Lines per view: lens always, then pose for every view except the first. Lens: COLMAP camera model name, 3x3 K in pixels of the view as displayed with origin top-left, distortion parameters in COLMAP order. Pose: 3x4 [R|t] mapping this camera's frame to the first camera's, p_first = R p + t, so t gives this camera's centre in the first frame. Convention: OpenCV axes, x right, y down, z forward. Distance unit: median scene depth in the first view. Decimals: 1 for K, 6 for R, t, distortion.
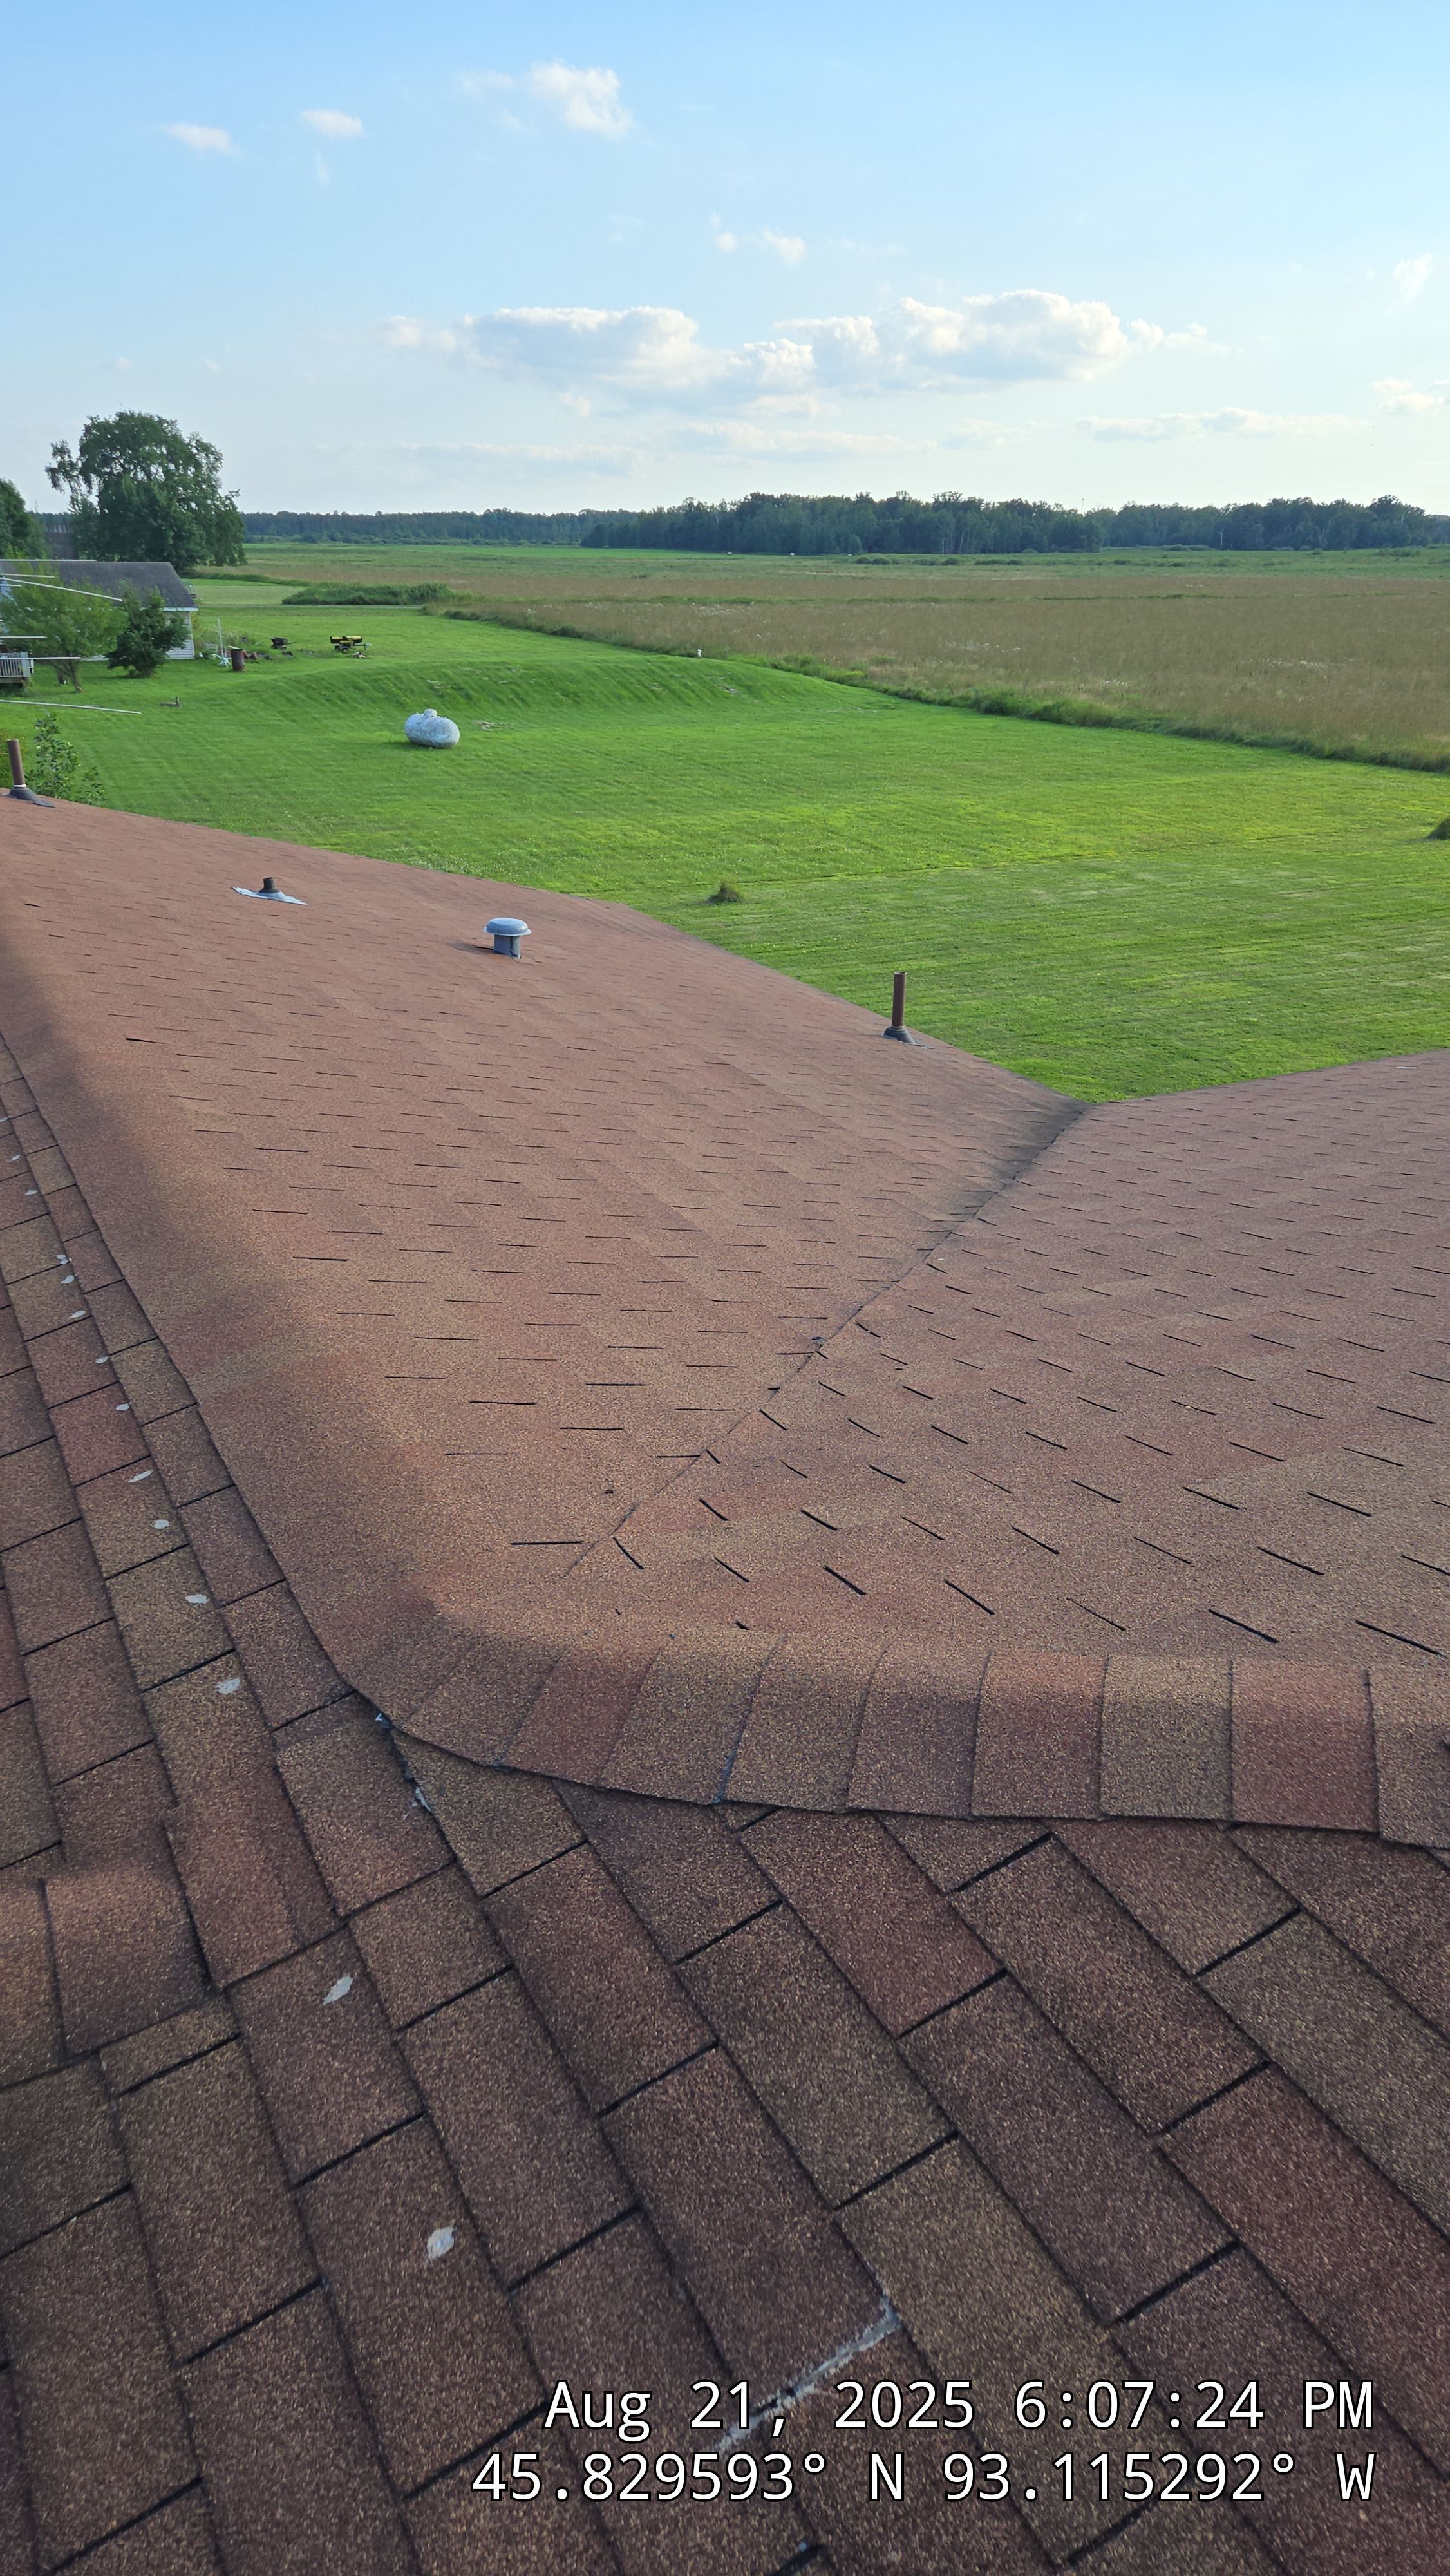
lens RADIAL K [[1757.5, 0, 725.0], [0, 1757.5, 1288.0], [0, 0, 1]] dist [0.104072, -0.080647]
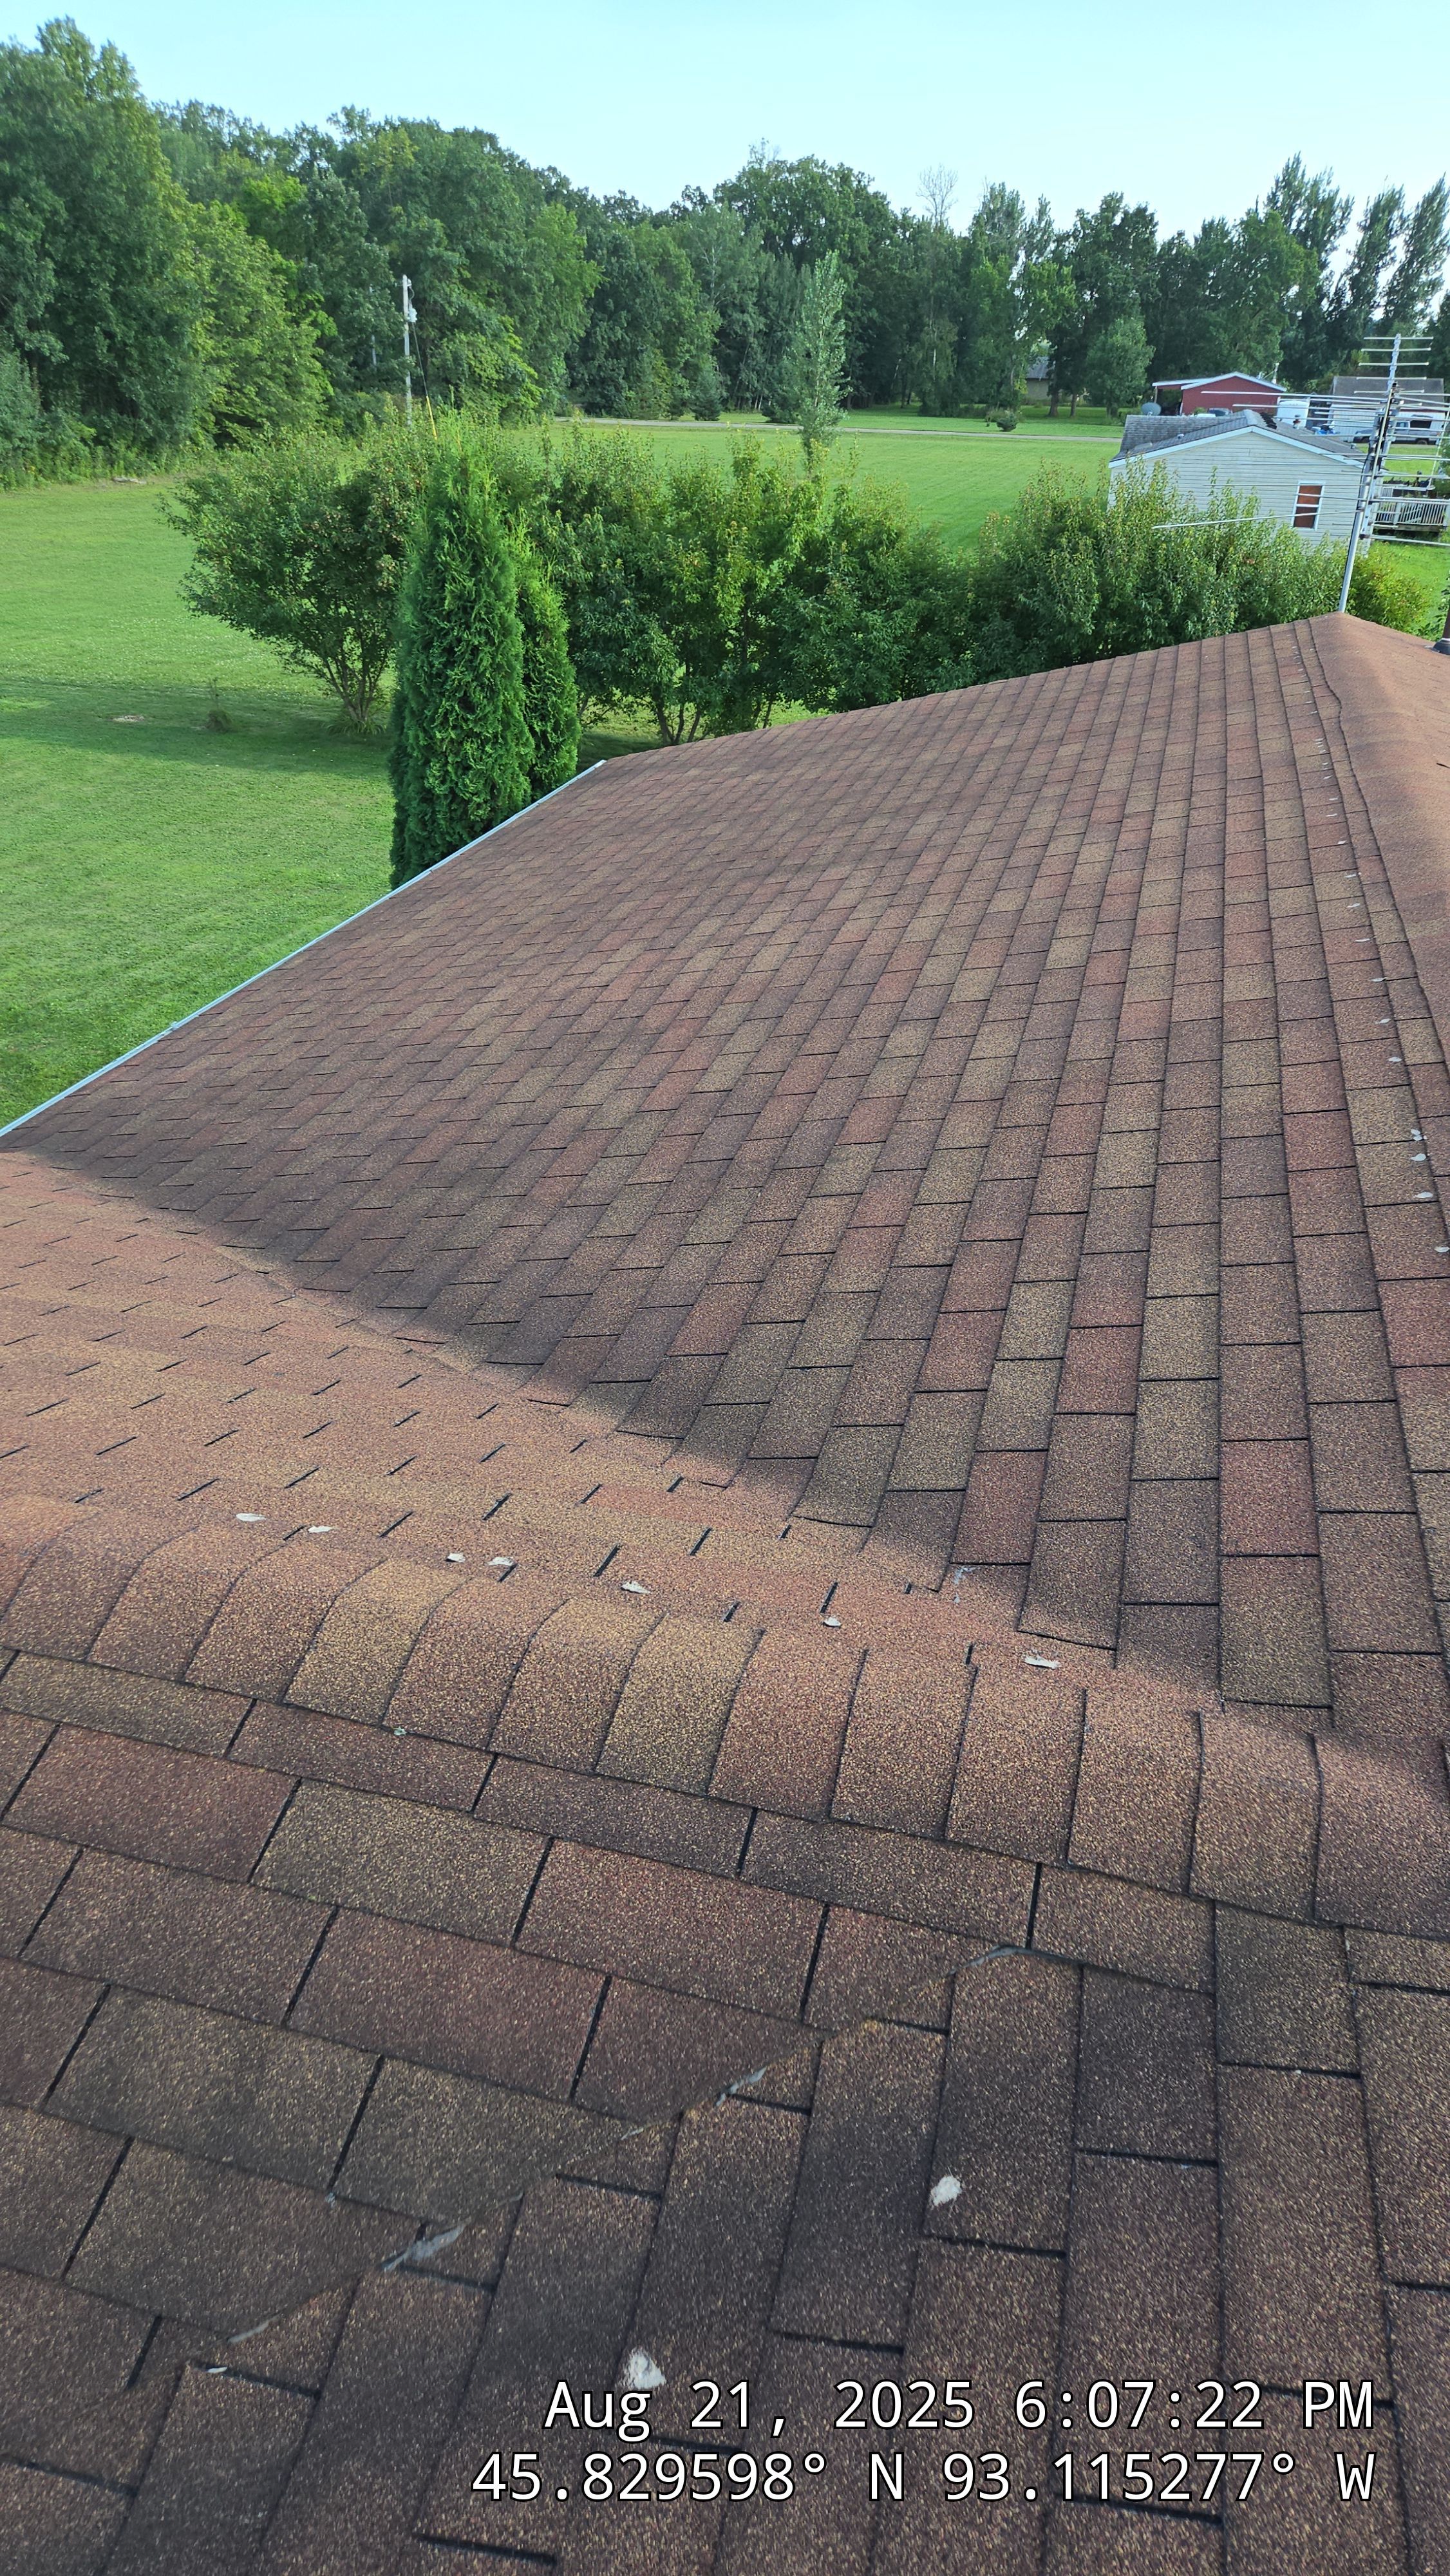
lens RADIAL K [[1757.5, 0, 725.0], [0, 1757.5, 1288.0], [0, 0, 1]] dist [0.104072, -0.080647]
pose [[0.745695, 0.321639, -0.583514, -0.102232], [-0.278332, 0.946068, 0.165791, 0.012306], [0.605368, 0.038782, 0.795000, -0.013773]]
